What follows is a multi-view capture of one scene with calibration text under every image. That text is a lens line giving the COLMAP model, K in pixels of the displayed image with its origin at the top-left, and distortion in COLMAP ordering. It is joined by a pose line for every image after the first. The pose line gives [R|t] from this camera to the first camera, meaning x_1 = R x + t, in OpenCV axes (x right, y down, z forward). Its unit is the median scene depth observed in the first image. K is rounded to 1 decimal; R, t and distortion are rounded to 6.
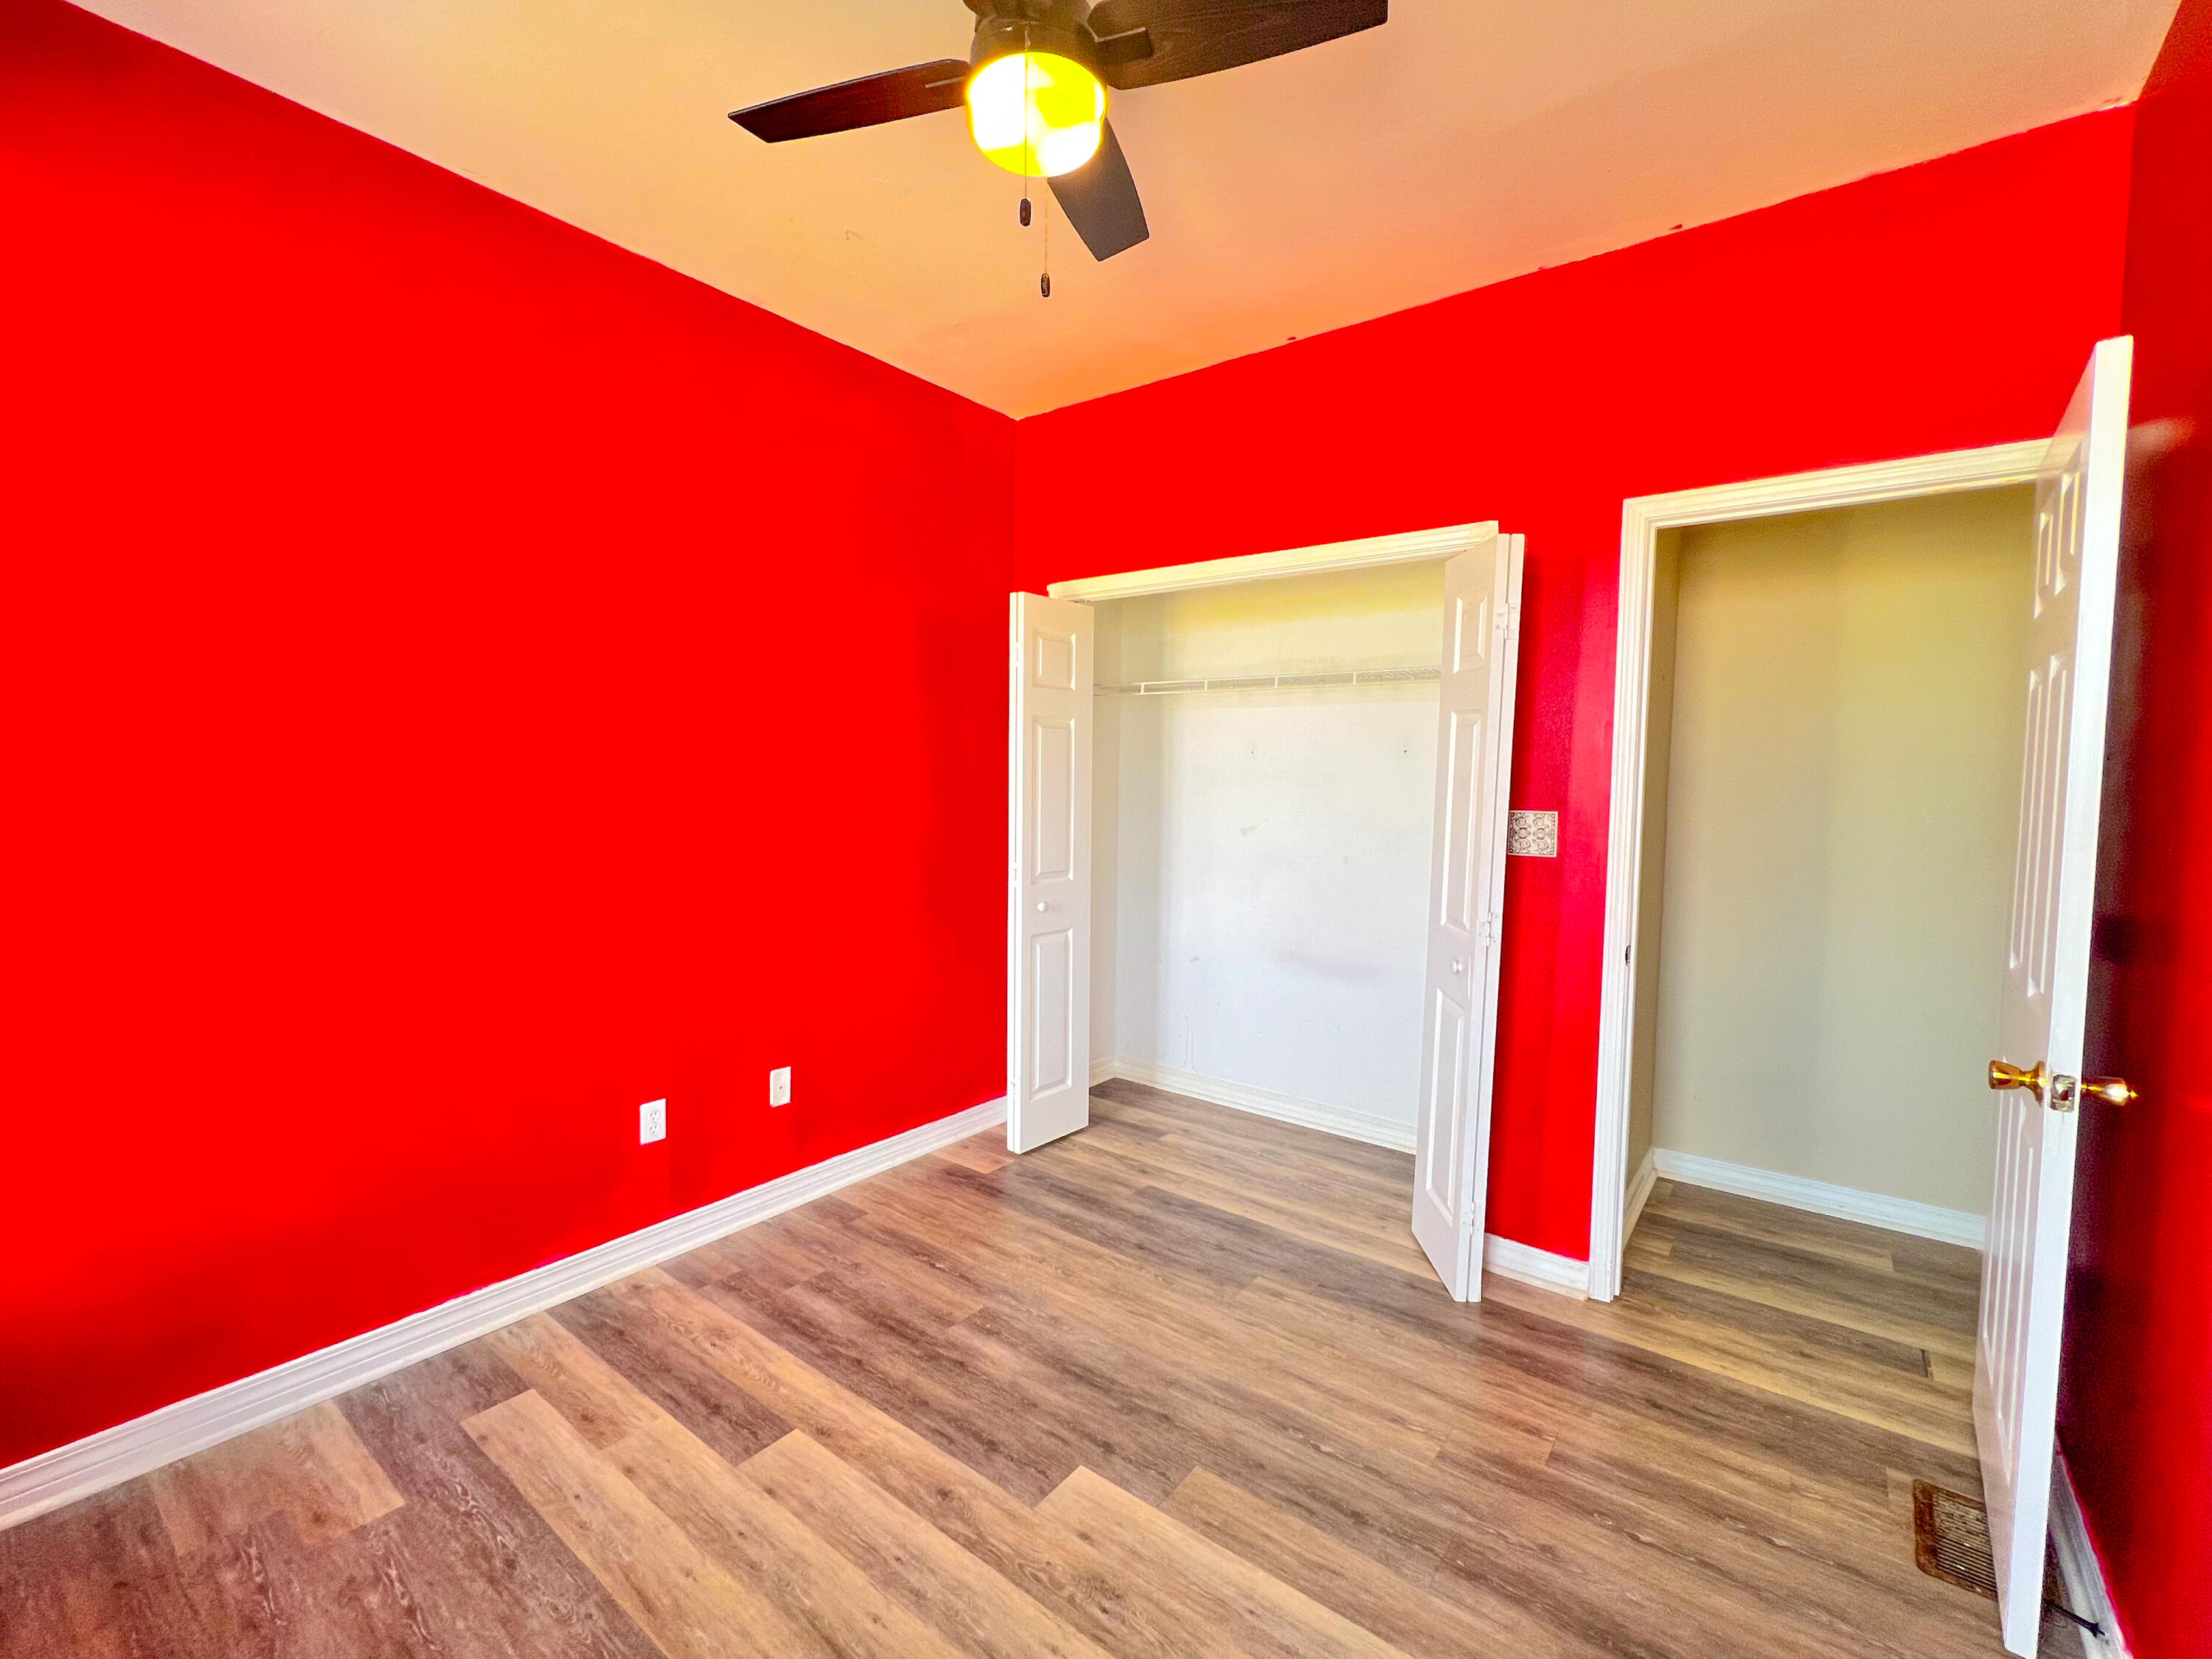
lens RADIAL K [[970.1, 0, 1116.0], [0, 970.1, 827.4], [0, 0, 1]] dist [0.001567, 0.000411]
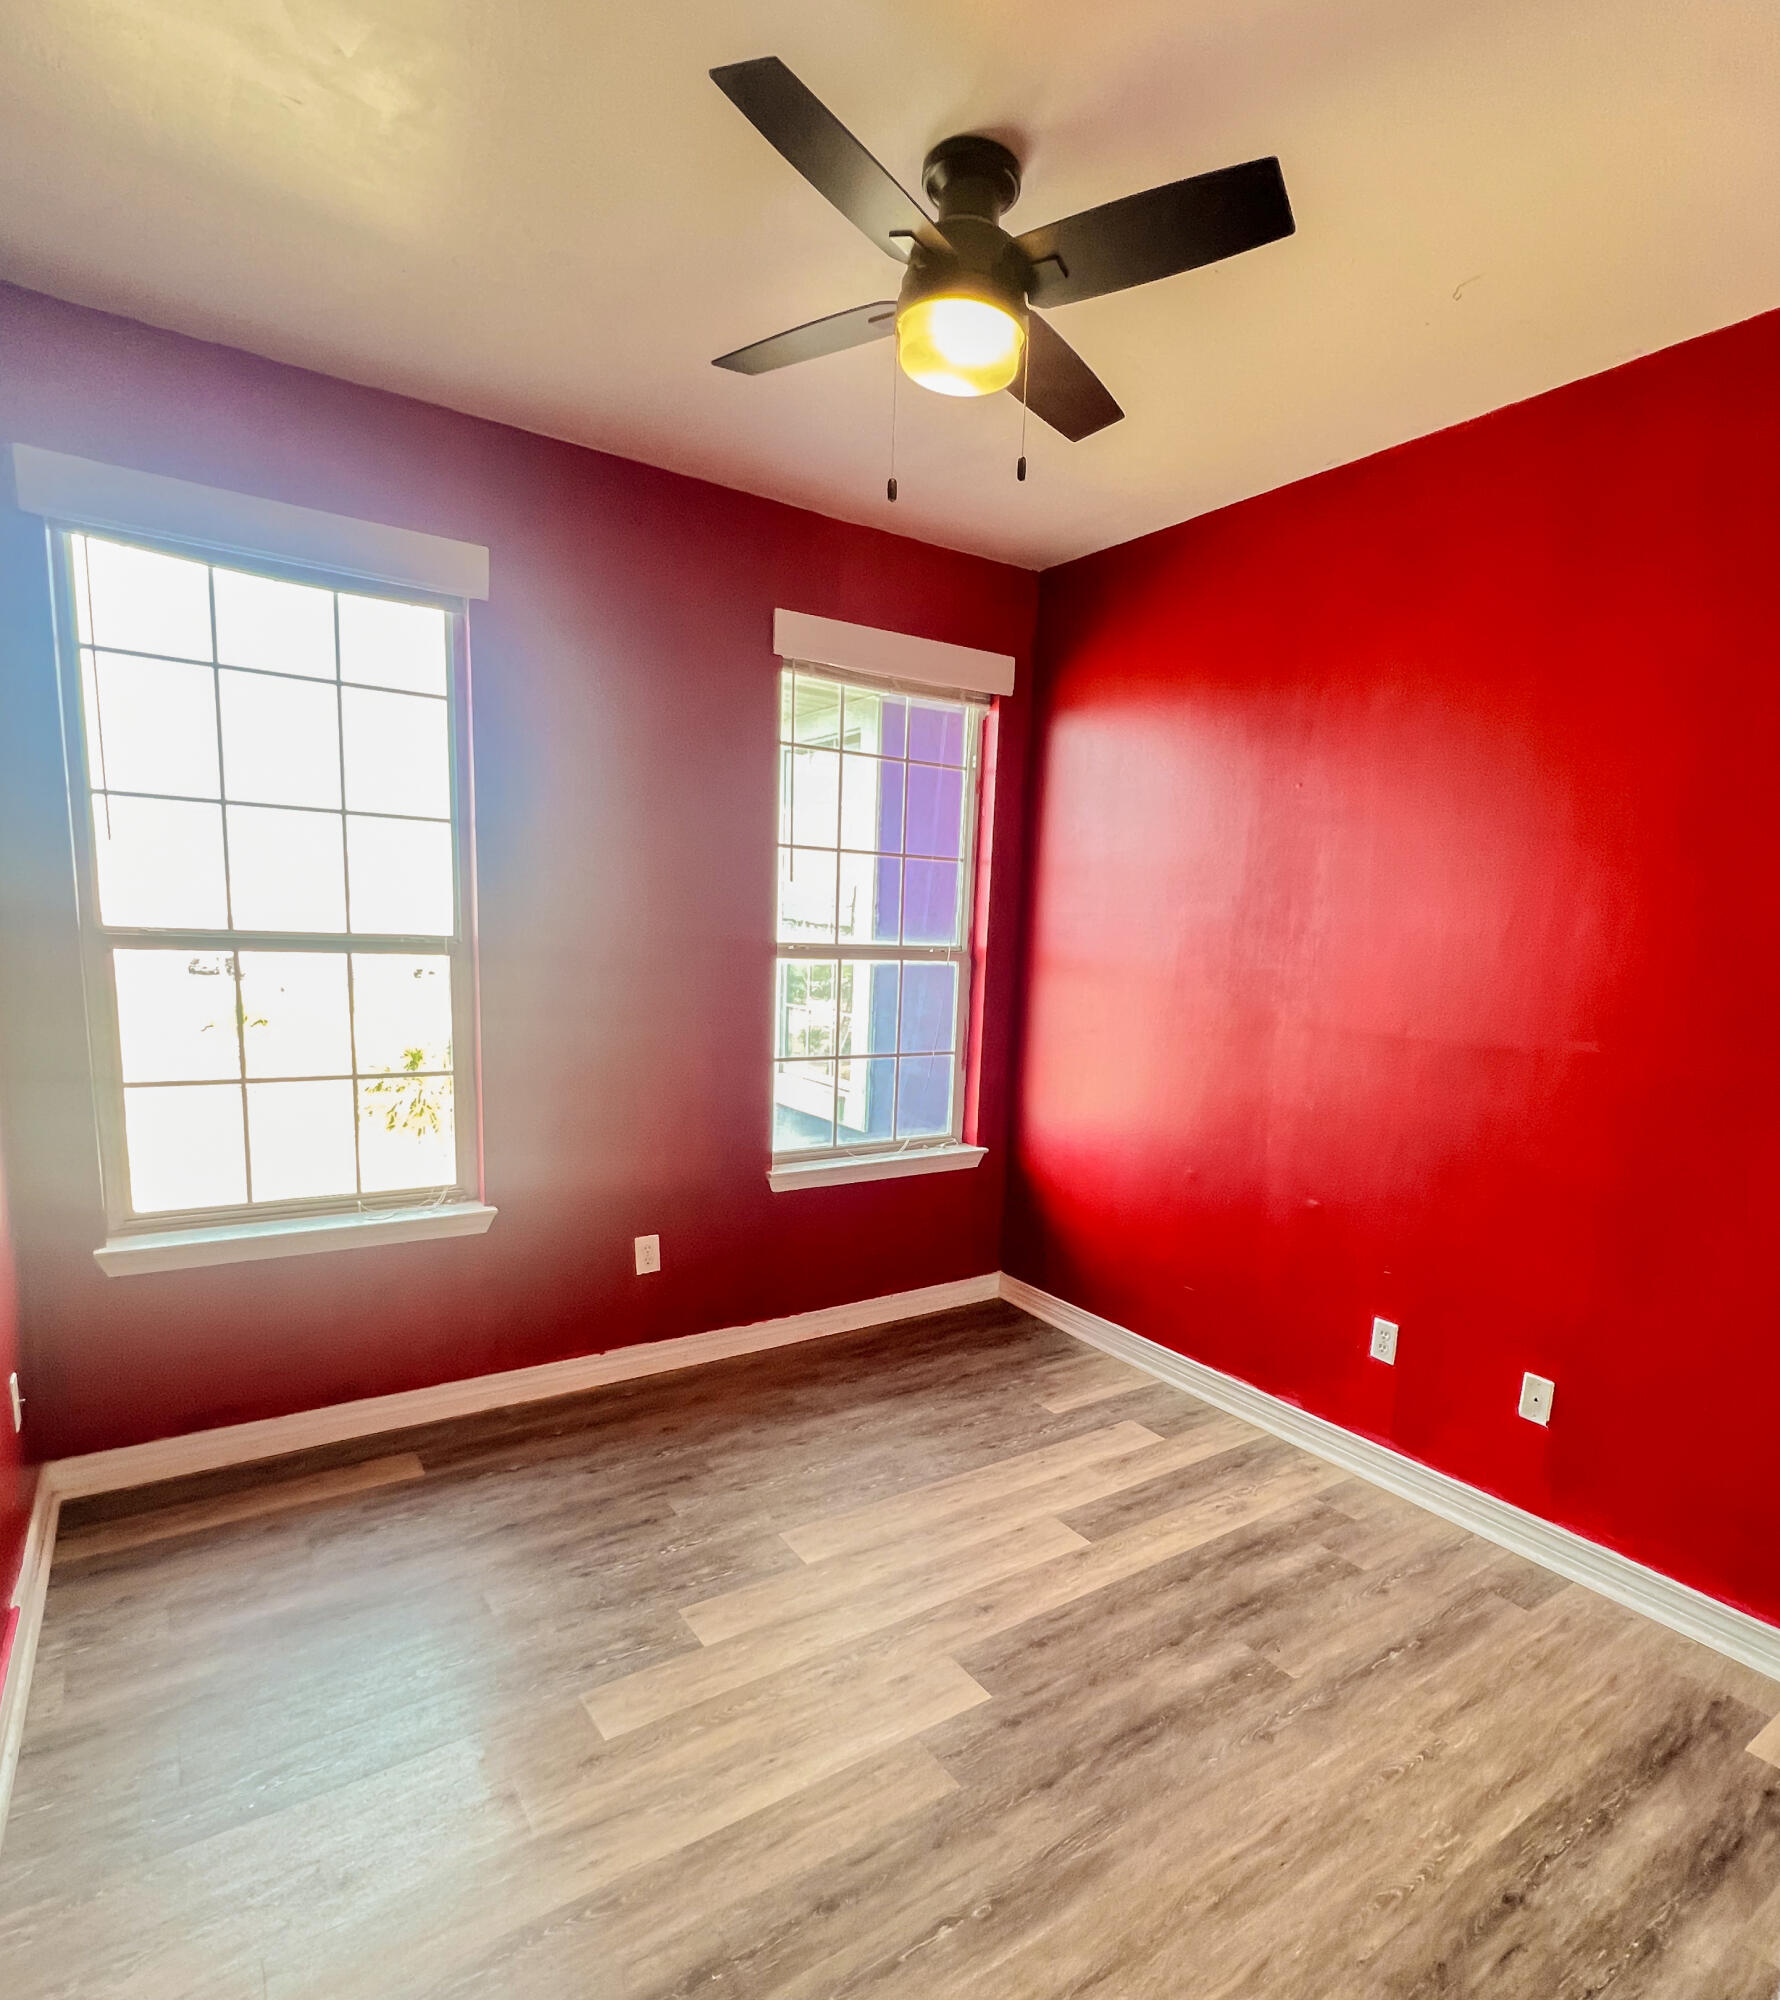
lens RADIAL K [[1056.5, 0, 892.6], [0, 1056.5, 1003.1], [0, 0, 1]] dist [-0.001063, -0.001165]
pose [[-0.325824, 0.044395, -0.944388, 0.904812], [-0.099944, 0.991682, 0.081100, -0.098730], [0.940133, 0.120810, -0.318677, 1.091681]]
